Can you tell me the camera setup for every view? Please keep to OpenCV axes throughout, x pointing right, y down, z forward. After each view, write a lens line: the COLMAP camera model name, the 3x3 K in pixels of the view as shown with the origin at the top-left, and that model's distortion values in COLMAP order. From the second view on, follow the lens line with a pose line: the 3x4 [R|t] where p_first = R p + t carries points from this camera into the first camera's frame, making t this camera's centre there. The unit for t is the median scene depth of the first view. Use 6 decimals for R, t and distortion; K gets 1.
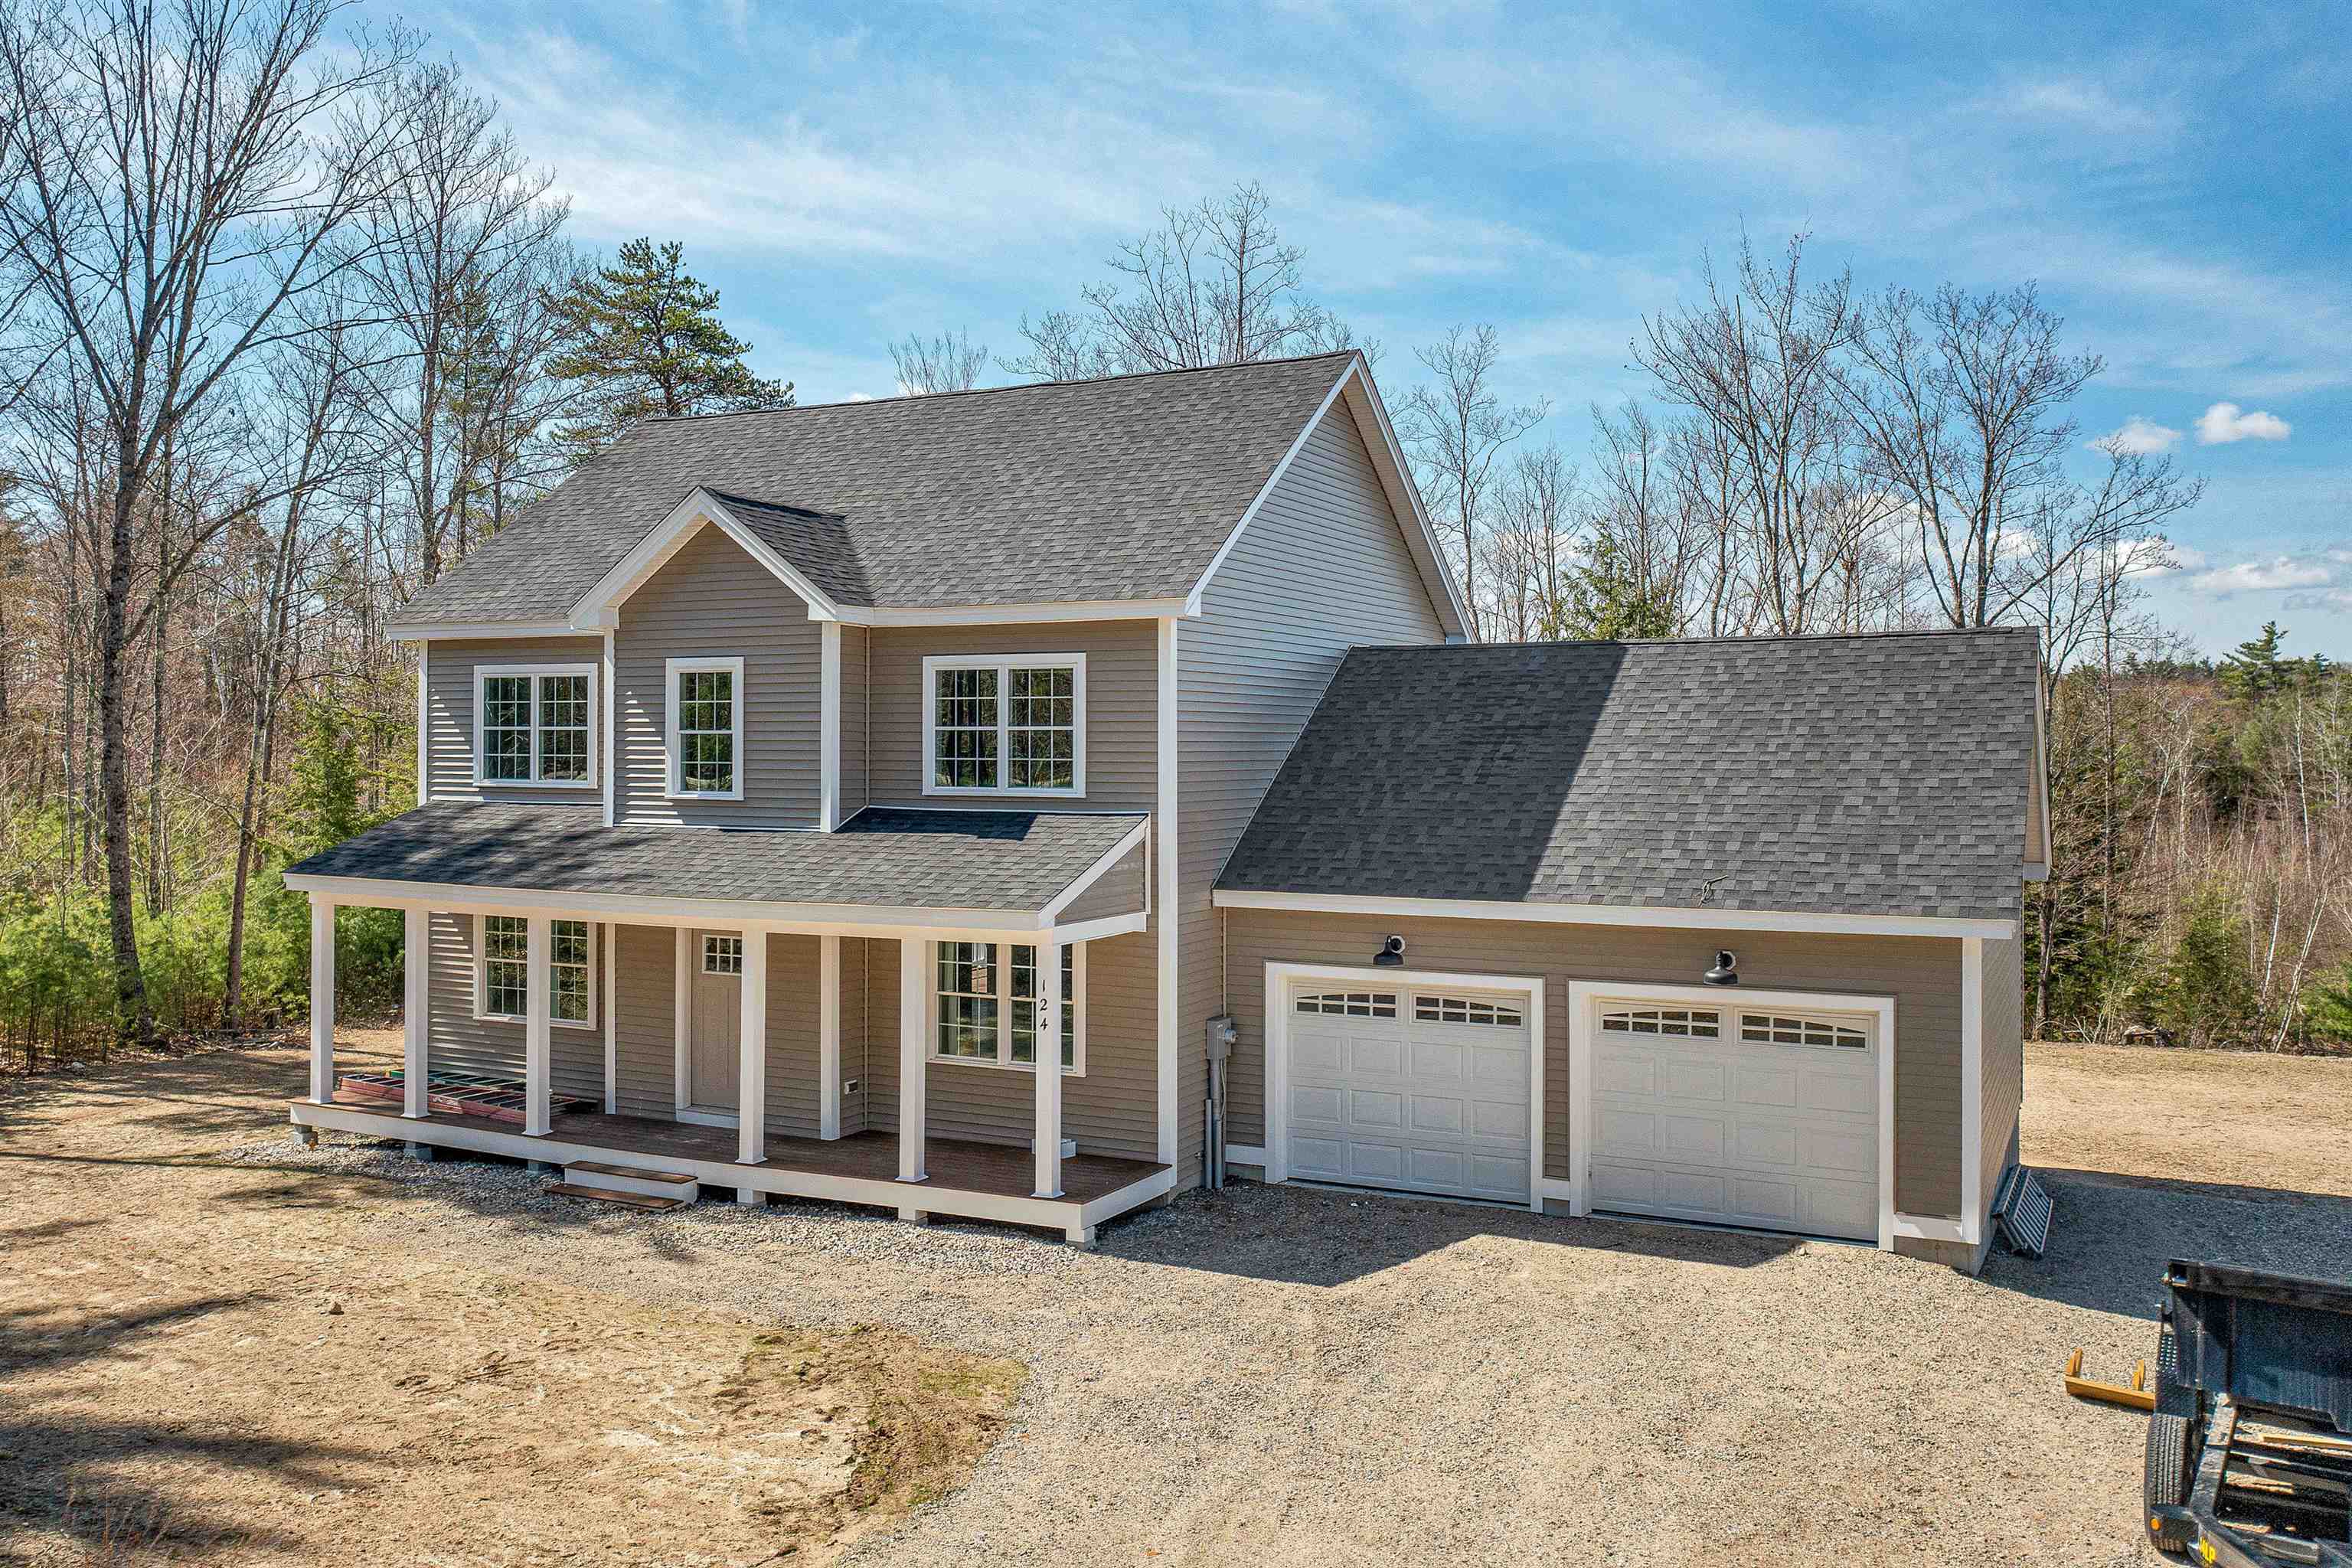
lens RADIAL K [[1909.8, 0, 1171.3], [0, 1909.8, 712.6], [0, 0, 1]] dist [-0.011845, 0.005747]
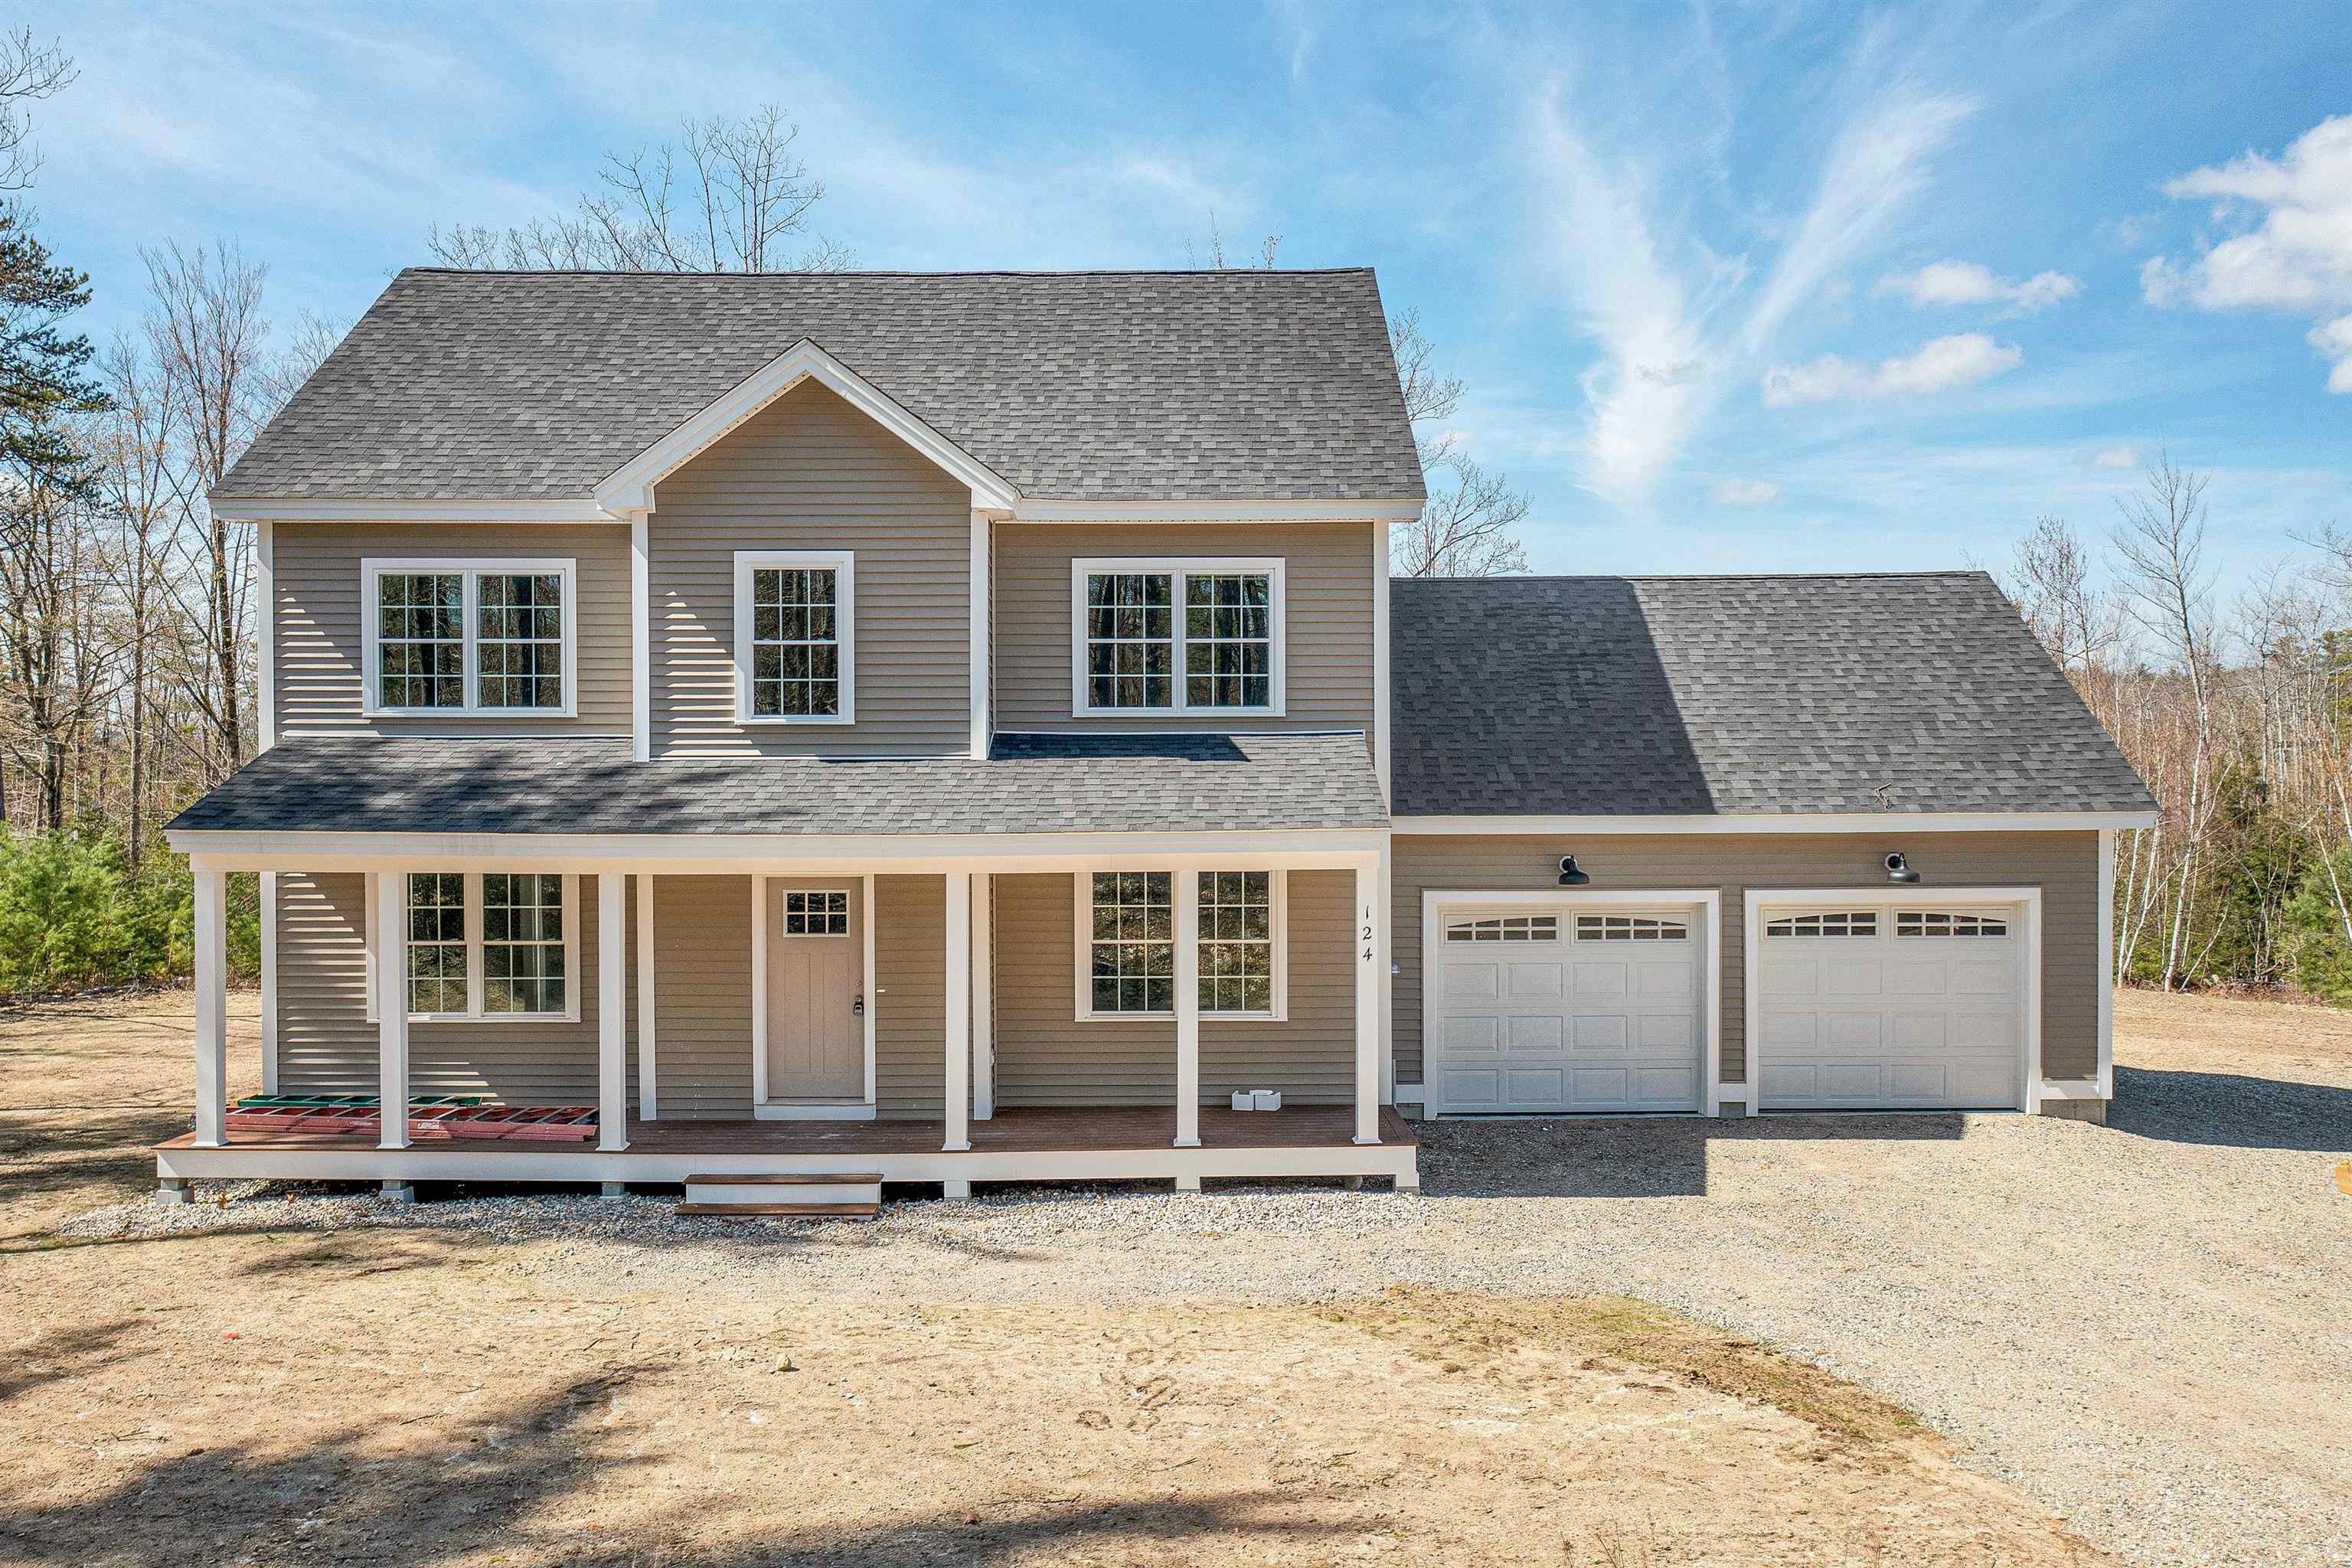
lens RADIAL K [[1892.0, 0, 1180.6], [0, 1892.0, 736.2], [0, 0, 1]] dist [-0.009946, -0.006318]
pose [[0.888662, 0.000832, 0.458563, -0.521364], [-0.002311, 0.999994, 0.002665, 0.053432], [-0.458558, -0.003429, 0.888658, 0.223196]]
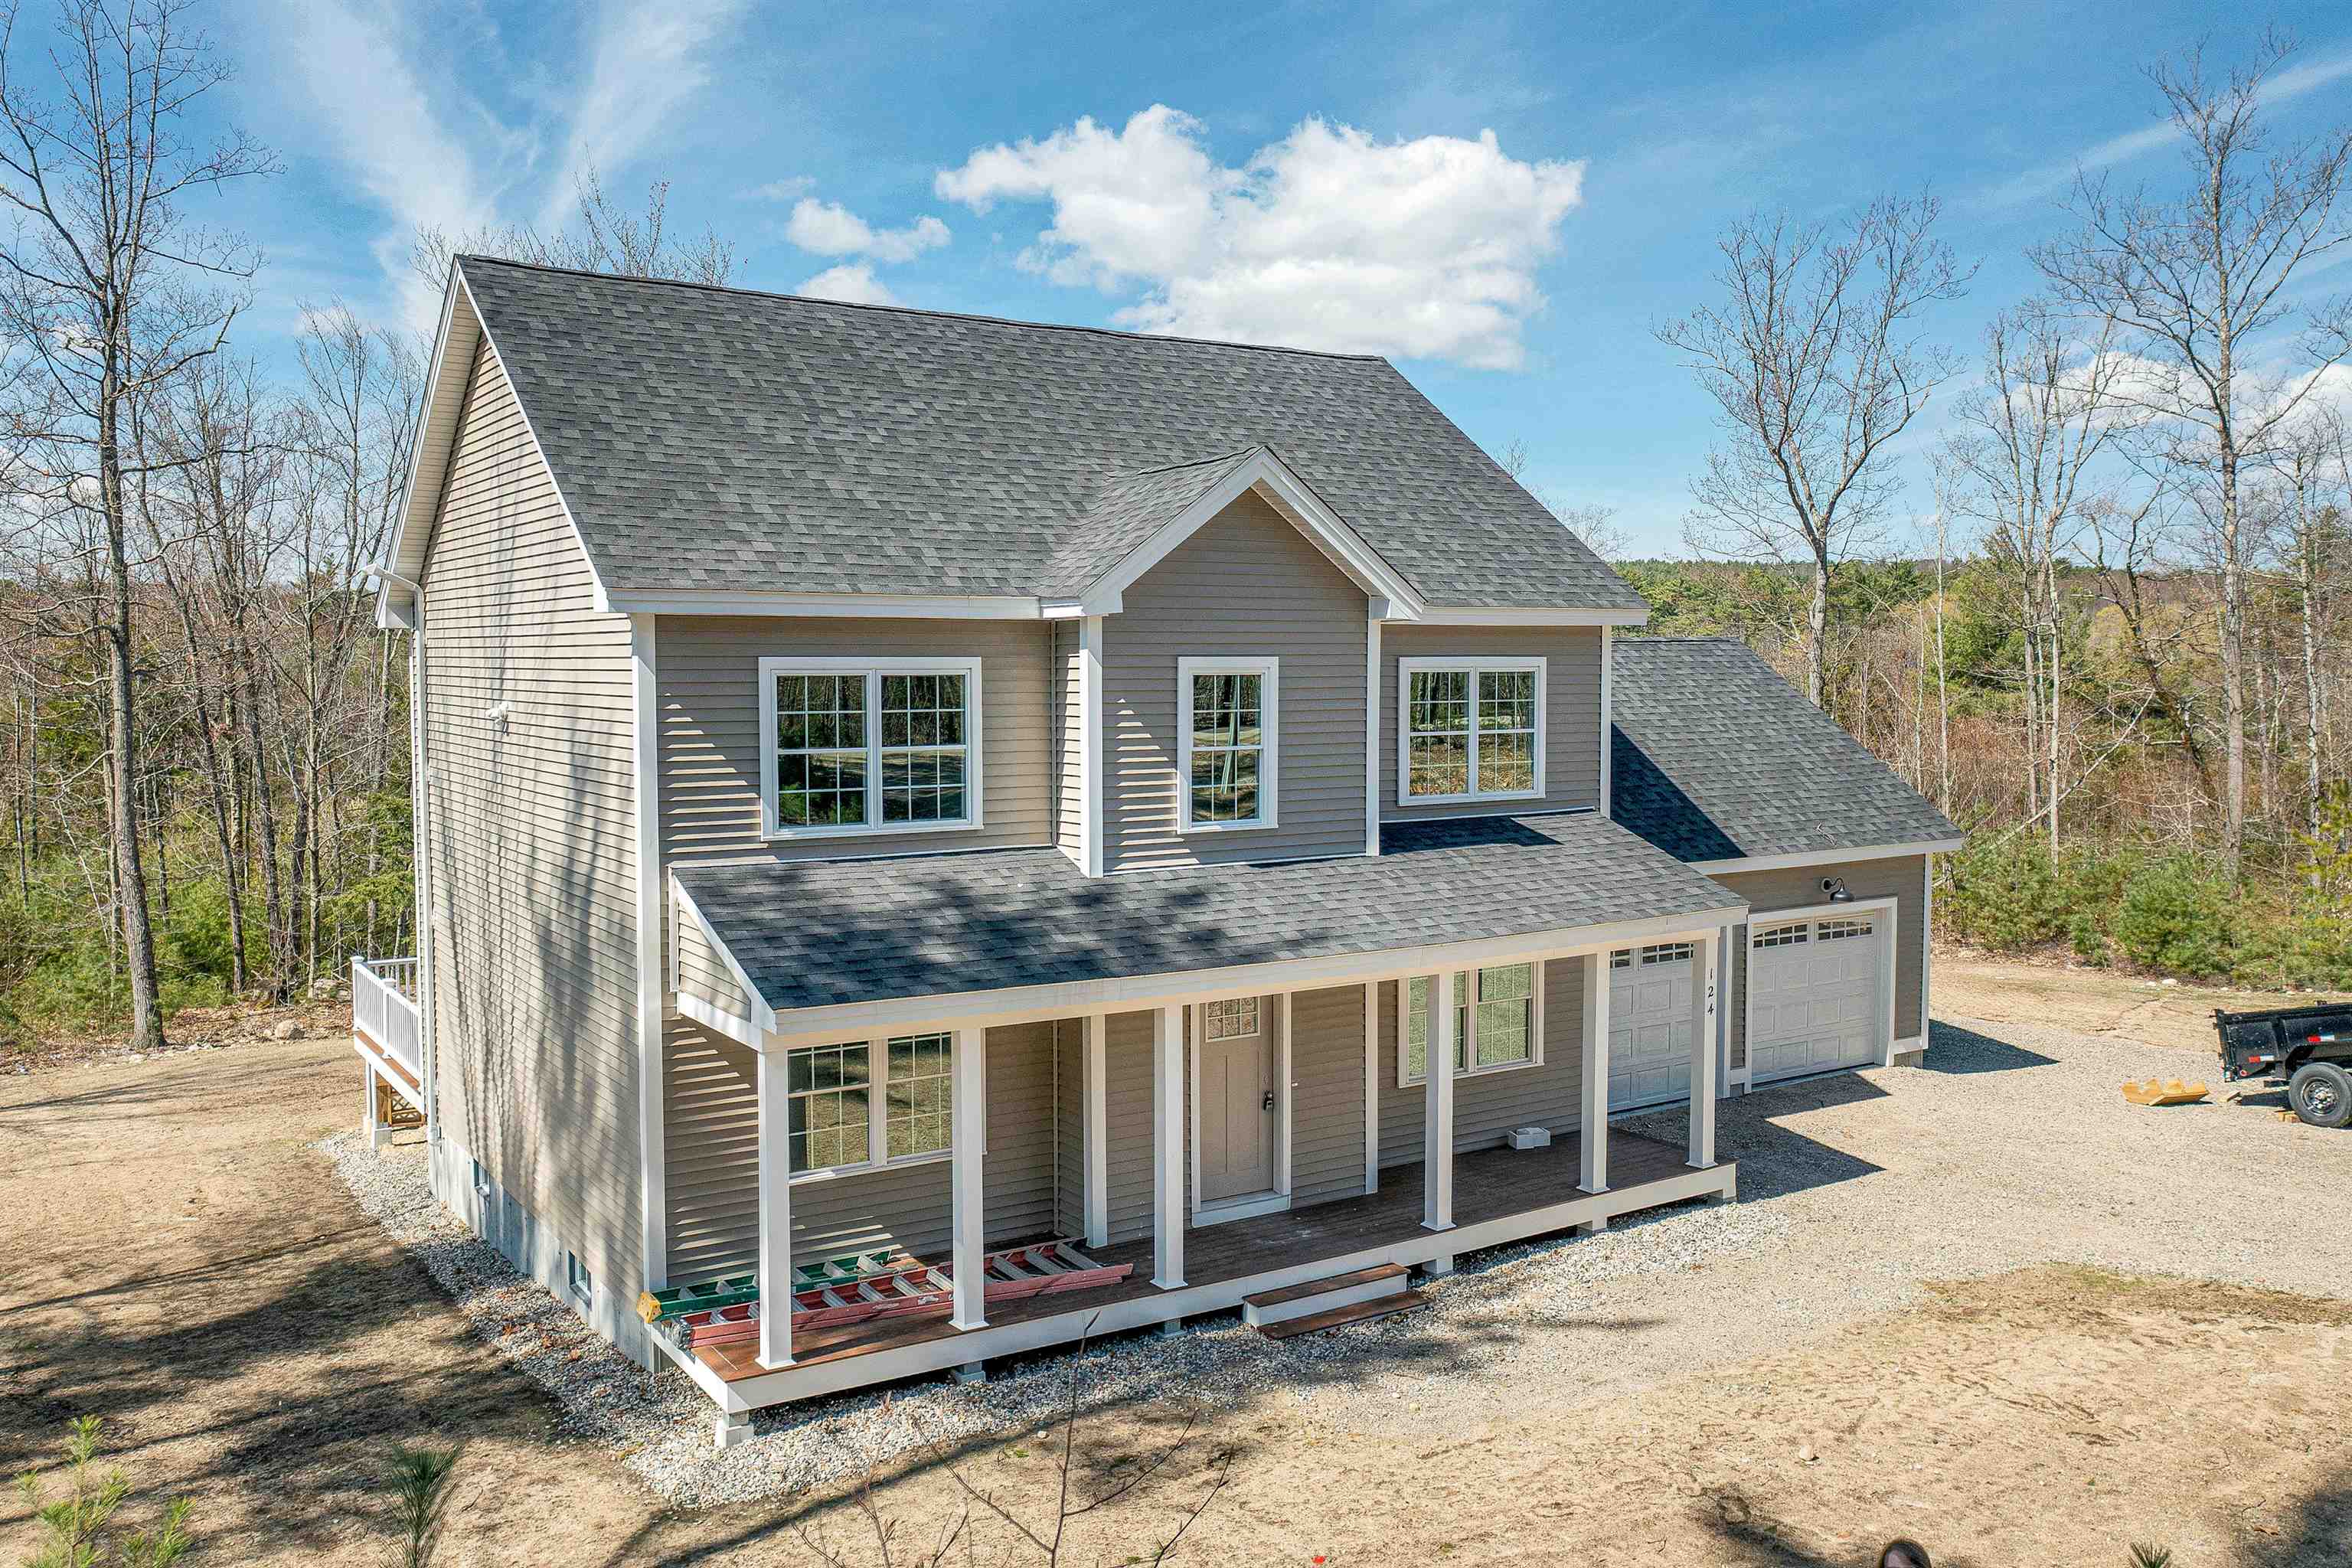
lens RADIAL K [[1891.2, 0, 1176.0], [0, 1891.2, 784.0], [0, 0, 1]] dist [-0.013333, -0.000800]
pose [[0.497895, -0.059444, 0.865198, -1.055711], [-0.008749, 0.997253, 0.073552, -0.037285], [-0.867193, -0.044191, 0.496007, 0.687825]]
